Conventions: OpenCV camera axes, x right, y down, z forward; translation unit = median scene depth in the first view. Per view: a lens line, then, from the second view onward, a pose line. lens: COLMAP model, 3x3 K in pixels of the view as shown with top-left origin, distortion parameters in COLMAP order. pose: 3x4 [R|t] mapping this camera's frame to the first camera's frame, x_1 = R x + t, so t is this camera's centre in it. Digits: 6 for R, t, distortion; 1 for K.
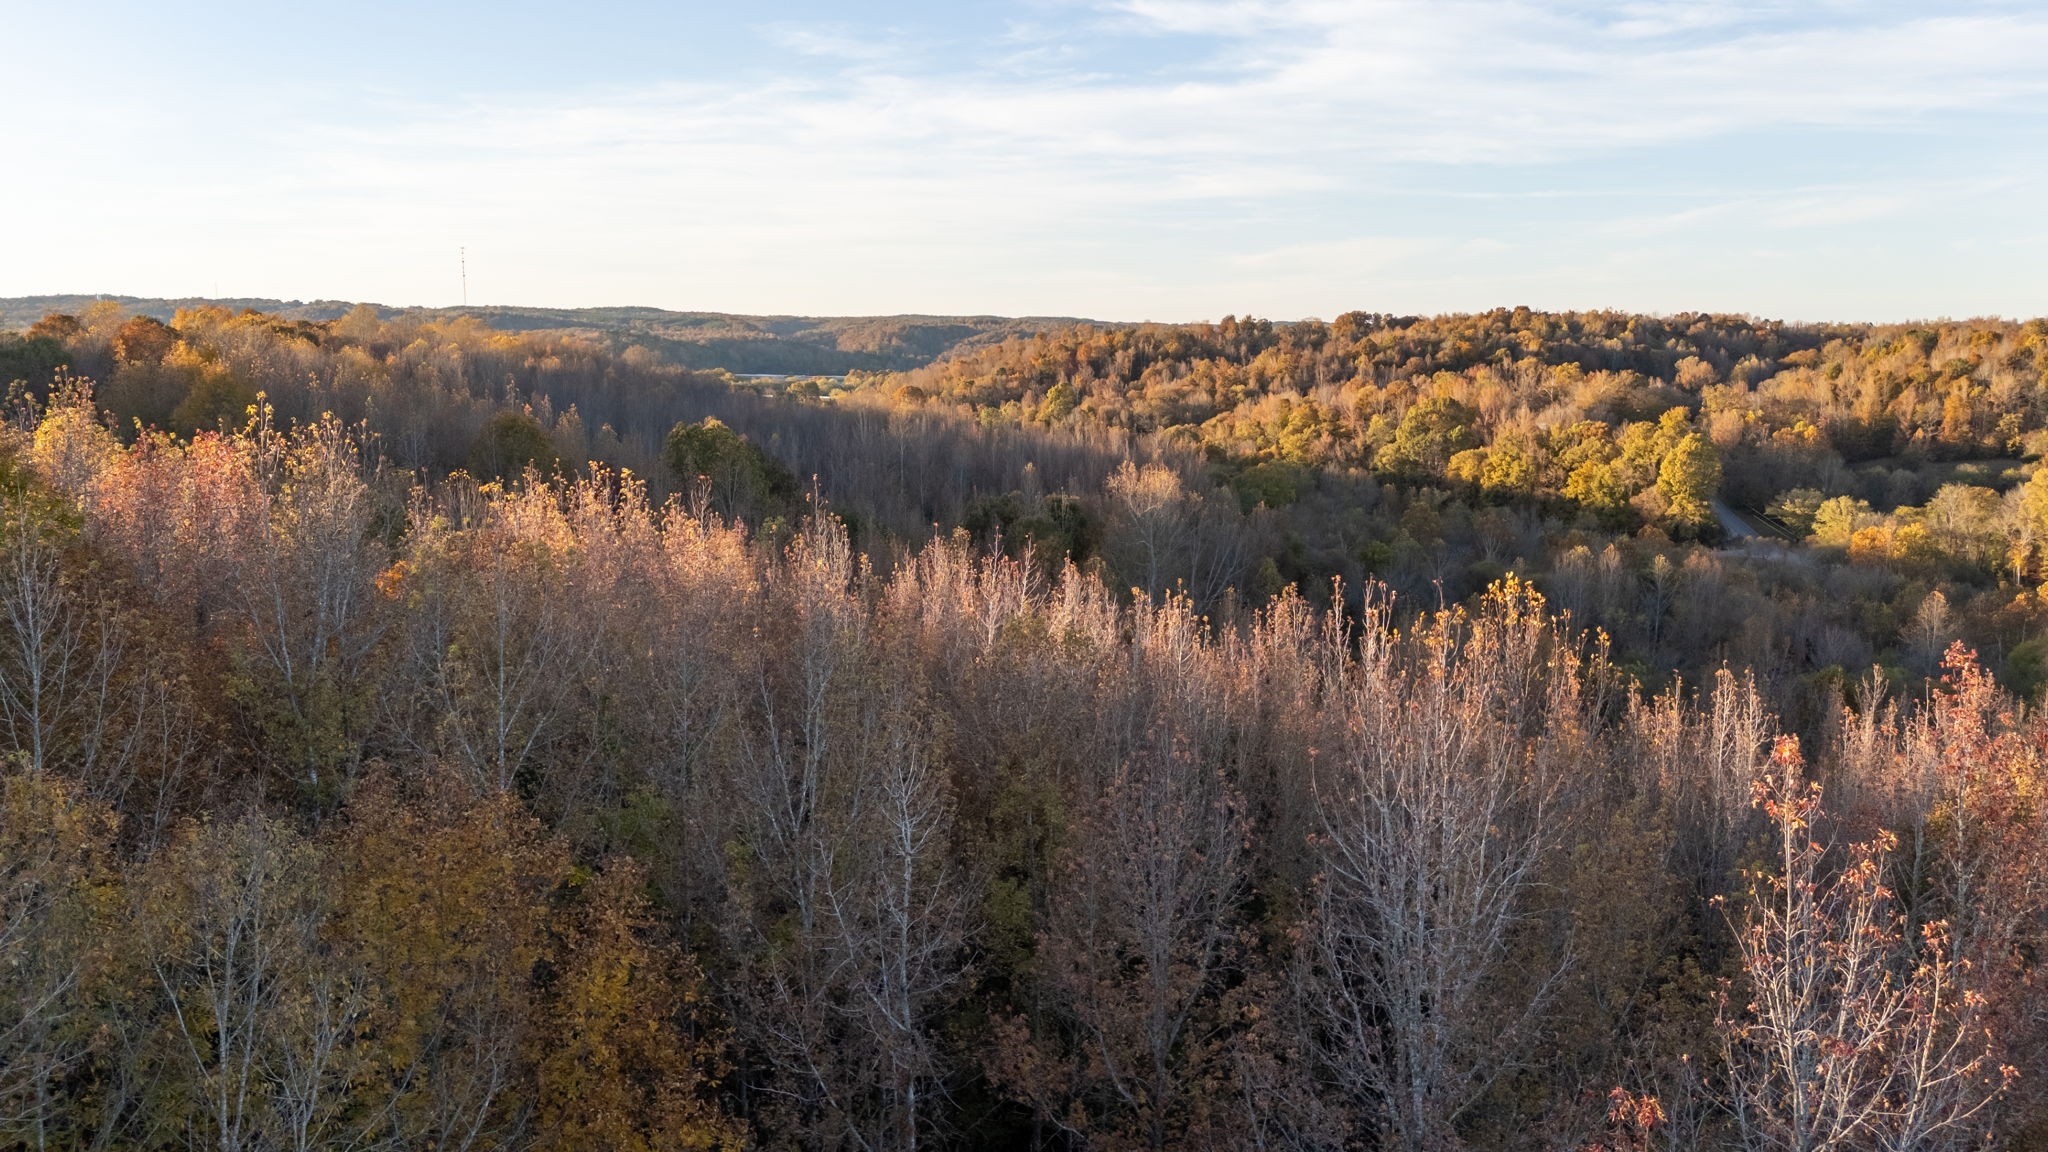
lens RADIAL K [[1507.1, 0, 1028.1], [0, 1507.1, 582.3], [0, 0, 1]] dist [0.069063, -0.055731]
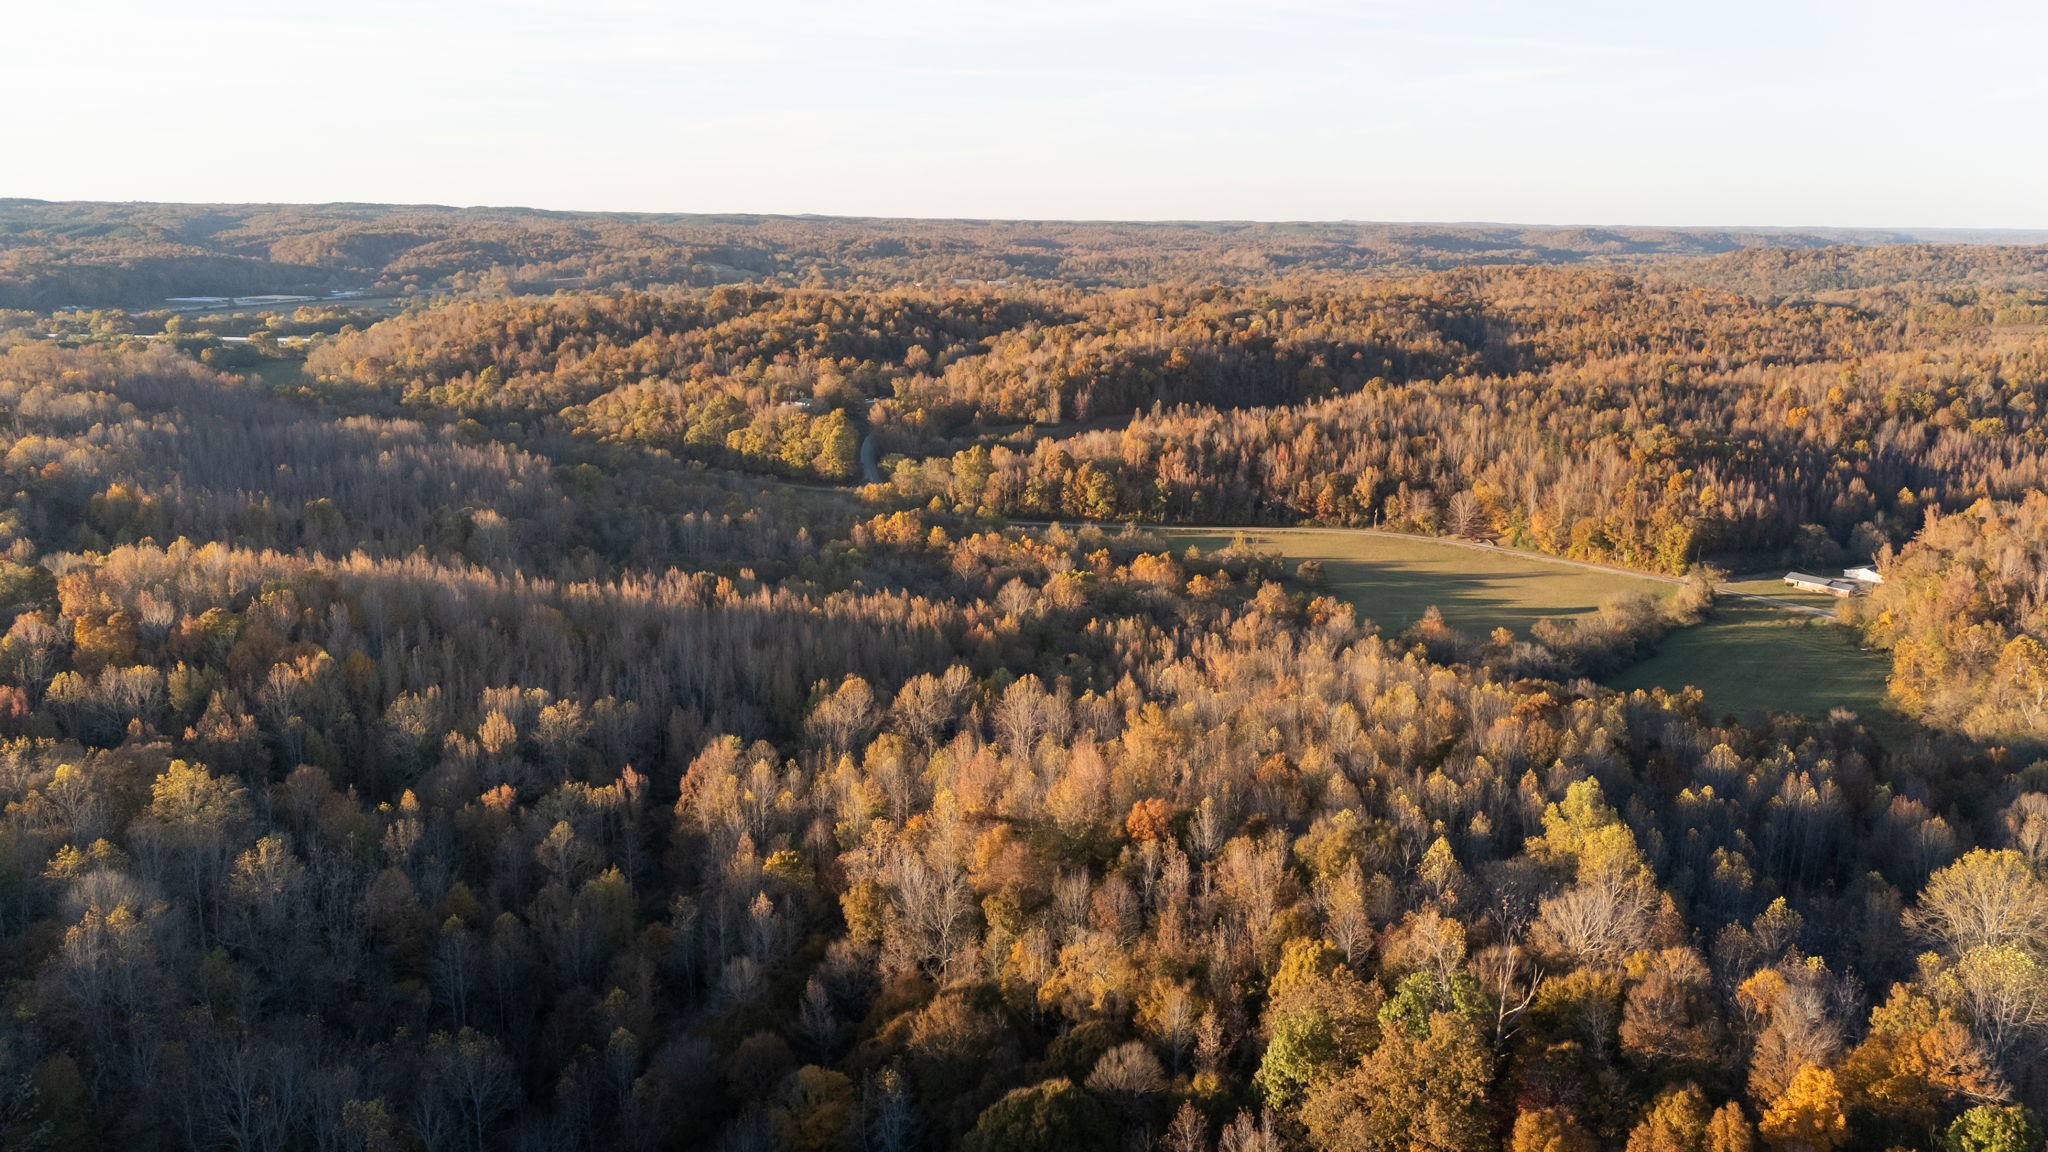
lens RADIAL K [[1507.1, 0, 1018.8], [0, 1507.1, 577.1], [0, 0, 1]] dist [0.069063, -0.055731]
pose [[0.946262, -0.069689, 0.315803, 0.027785], [0.045525, 0.995487, 0.083265, -0.034913], [-0.320180, -0.064413, 0.945164, -0.520743]]
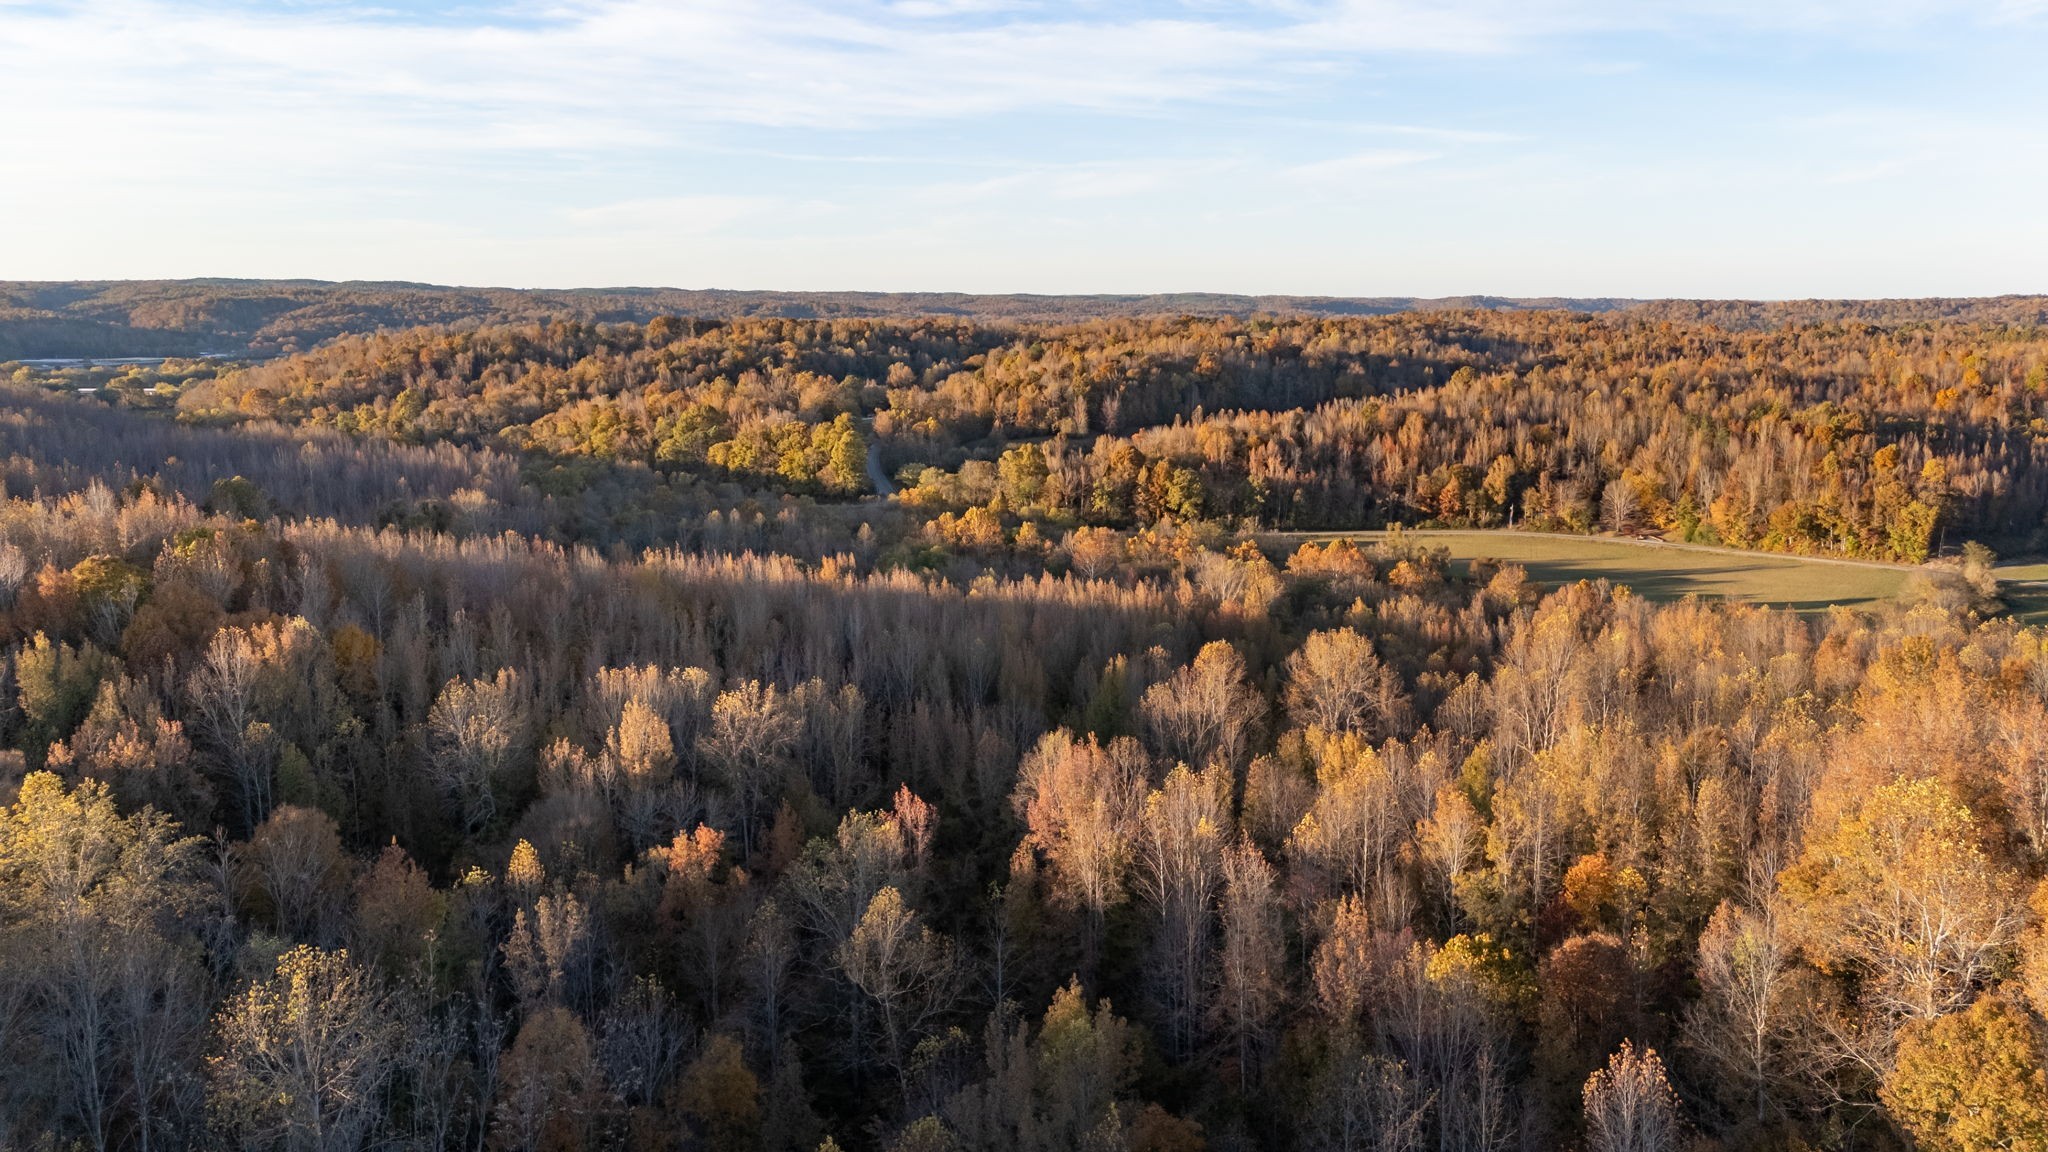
lens RADIAL K [[1507.1, 0, 1025.4], [0, 1507.1, 578.0], [0, 0, 1]] dist [0.069063, -0.055731]
pose [[0.917631, -0.075513, 0.390193, -0.012402], [0.066460, 0.997115, 0.036672, 0.006044], [-0.391837, -0.007719, 0.920002, -0.320655]]
